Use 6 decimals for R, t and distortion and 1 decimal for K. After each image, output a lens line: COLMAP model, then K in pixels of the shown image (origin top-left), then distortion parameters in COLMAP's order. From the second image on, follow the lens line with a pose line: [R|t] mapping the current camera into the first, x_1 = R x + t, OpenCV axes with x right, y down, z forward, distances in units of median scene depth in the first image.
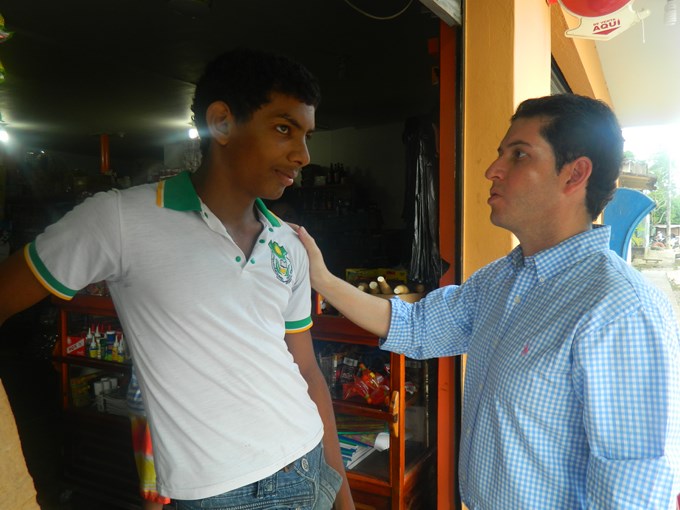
lens RADIAL K [[549.1, 0, 358.3], [0, 549.1, 247.5], [0, 0, 1]] dist [-0.009296, -0.004991]
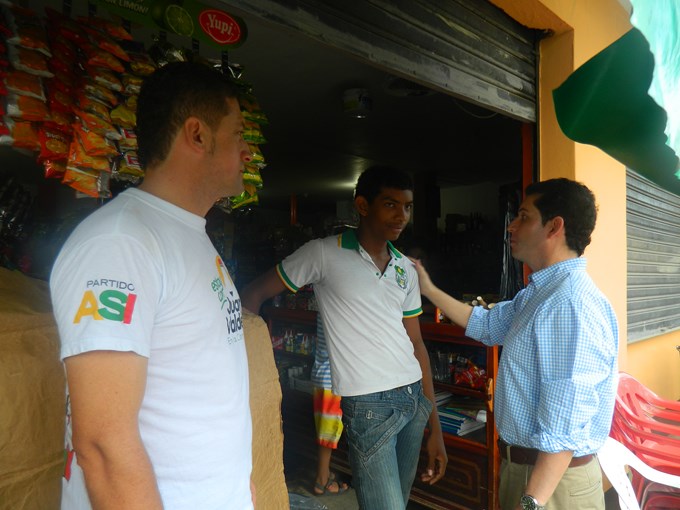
lens RADIAL K [[487.1, 0, 337.9], [0, 487.1, 249.4], [0, 0, 1]] dist [-0.005336, -0.000172]
pose [[0.946146, -0.000520, -0.323741, 0.154287], [-0.024001, 0.997134, -0.071746, 0.046696], [0.322851, 0.075652, 0.943422, -0.500754]]
